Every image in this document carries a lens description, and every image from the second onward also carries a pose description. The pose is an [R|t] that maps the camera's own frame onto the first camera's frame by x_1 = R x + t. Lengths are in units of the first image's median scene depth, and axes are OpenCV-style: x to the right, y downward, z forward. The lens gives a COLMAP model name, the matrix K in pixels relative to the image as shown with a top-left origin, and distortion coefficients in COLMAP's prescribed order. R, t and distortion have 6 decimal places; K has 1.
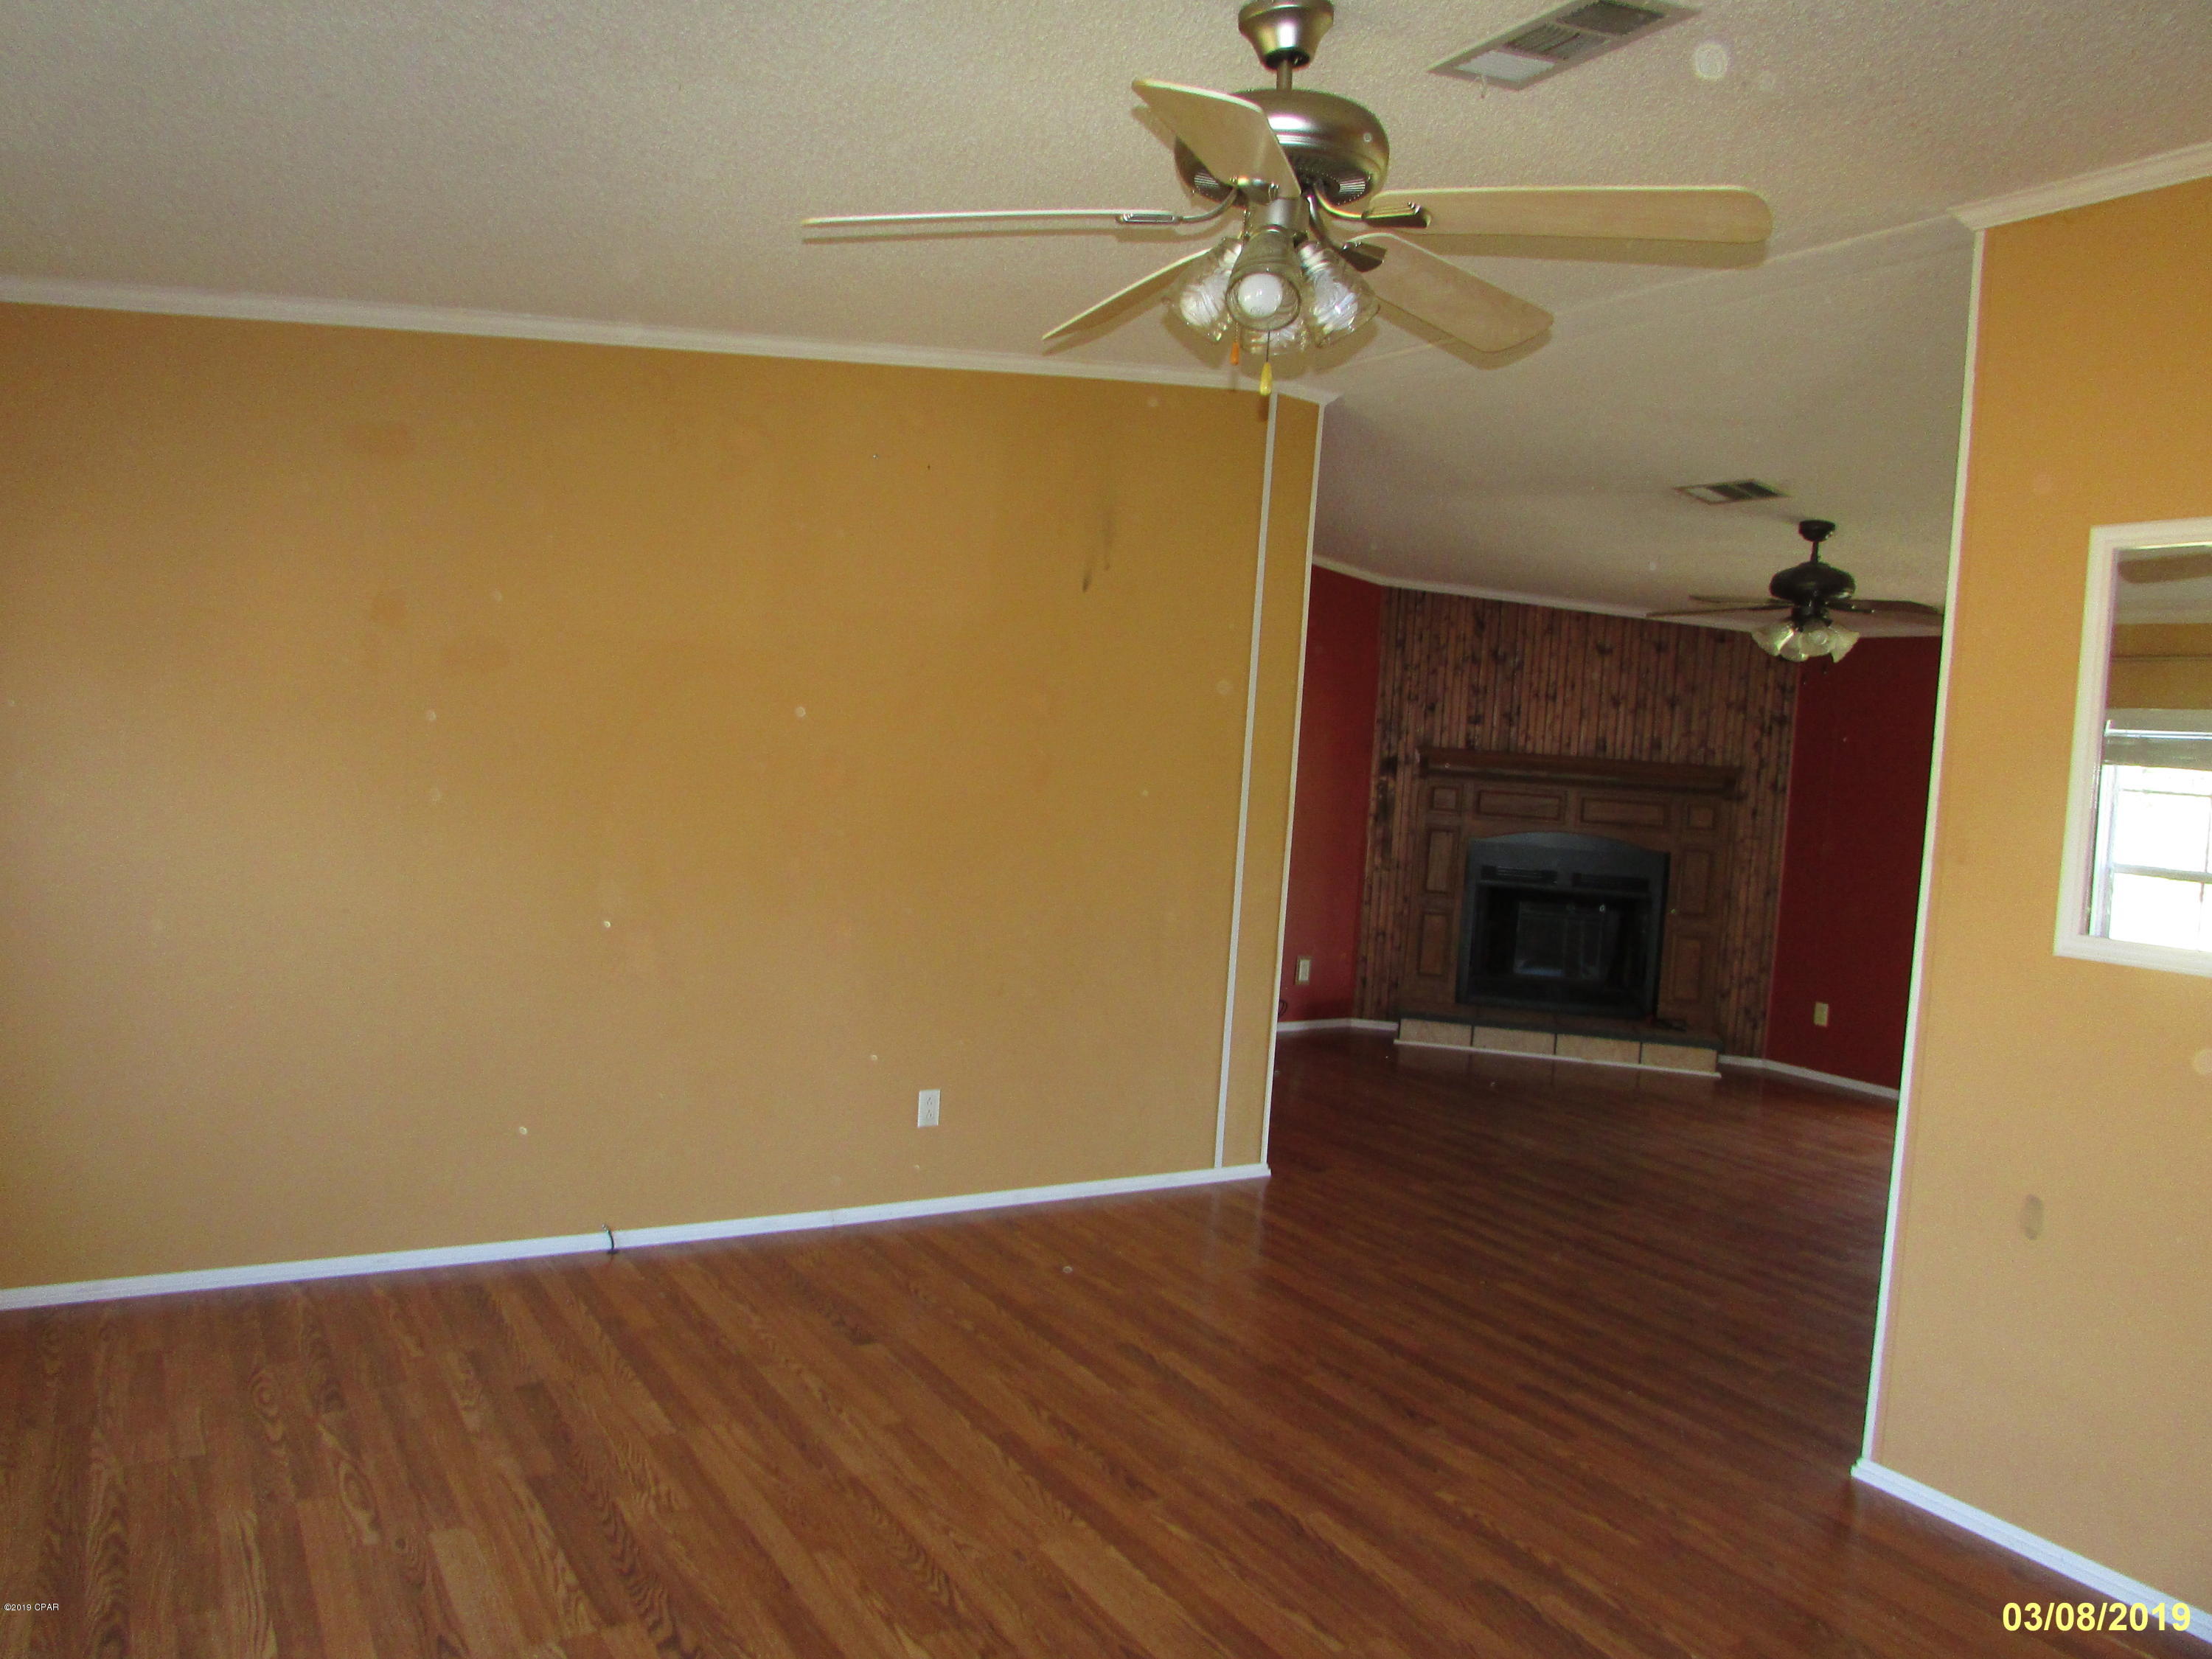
lens RADIAL K [[1540.5, 0, 1111.0], [0, 1540.5, 821.9], [0, 0, 1]] dist [-0.011761, 0.003221]
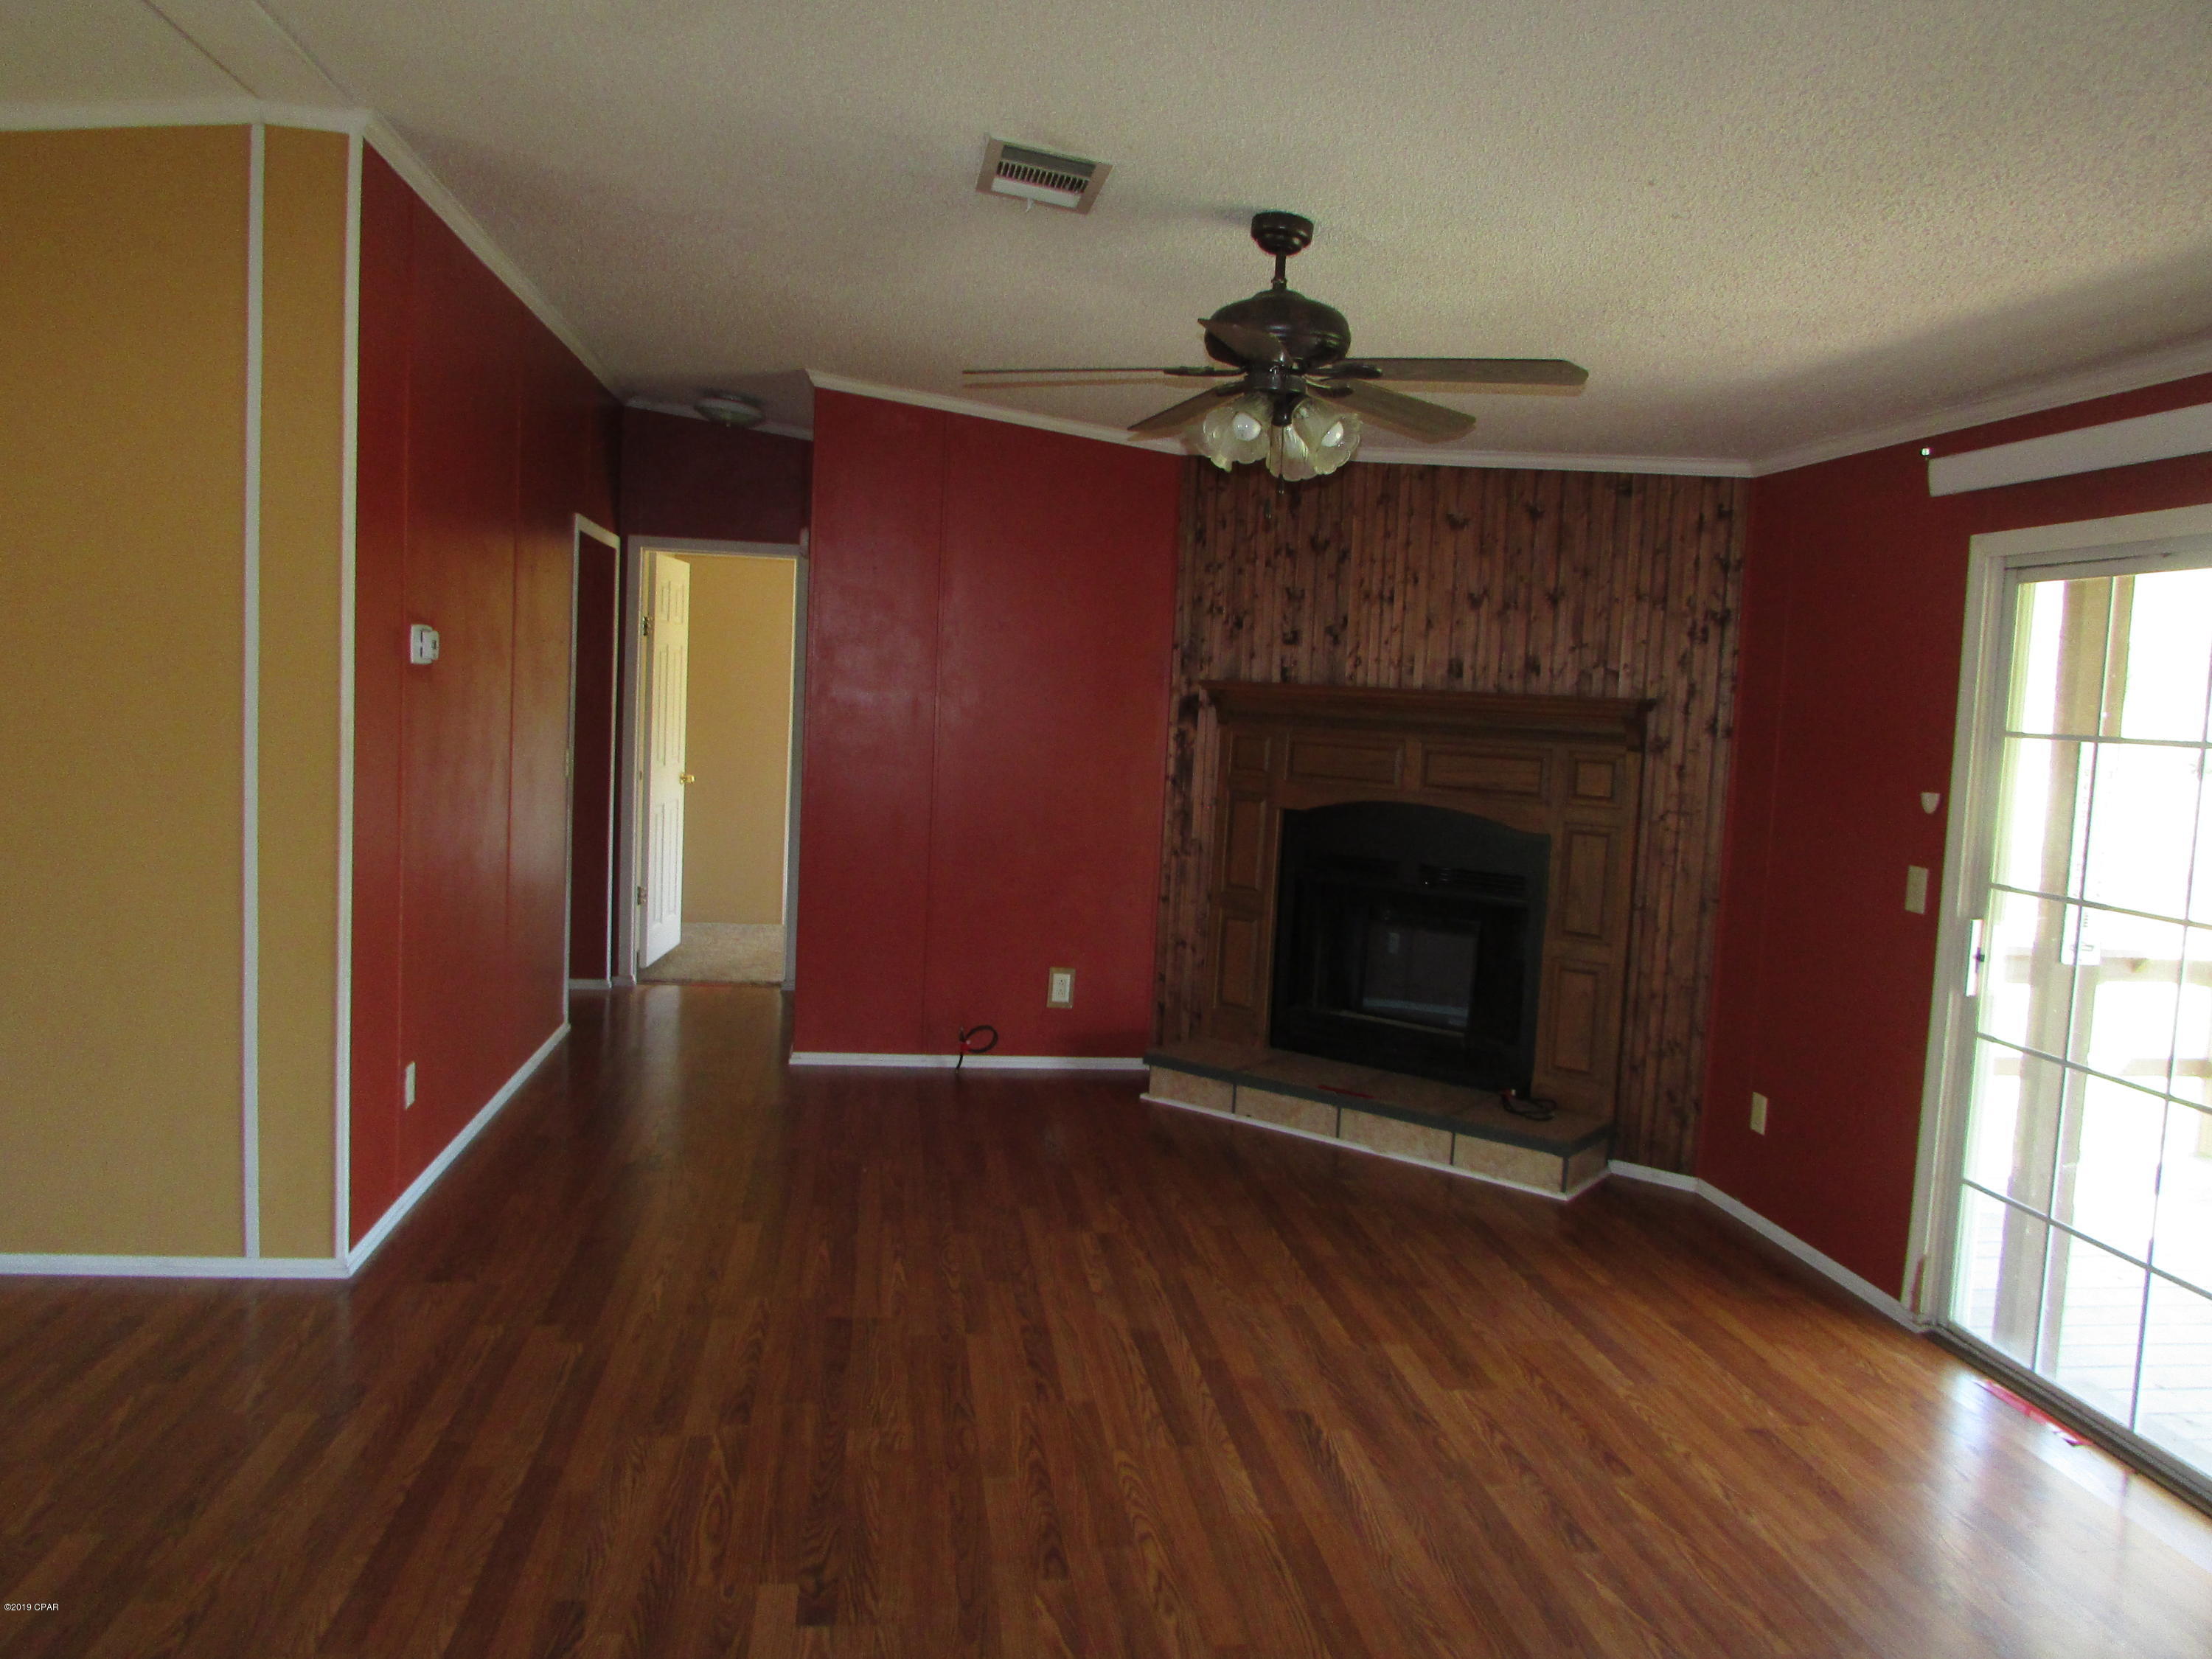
lens RADIAL K [[1540.5, 0, 1103.2], [0, 1540.5, 830.3], [0, 0, 1]] dist [-0.011761, 0.003221]
pose [[0.907128, 0.015949, -0.420553, 0.463894], [-0.011730, 0.999852, 0.012617, 0.011910], [0.420692, -0.006513, 0.907180, 0.349661]]
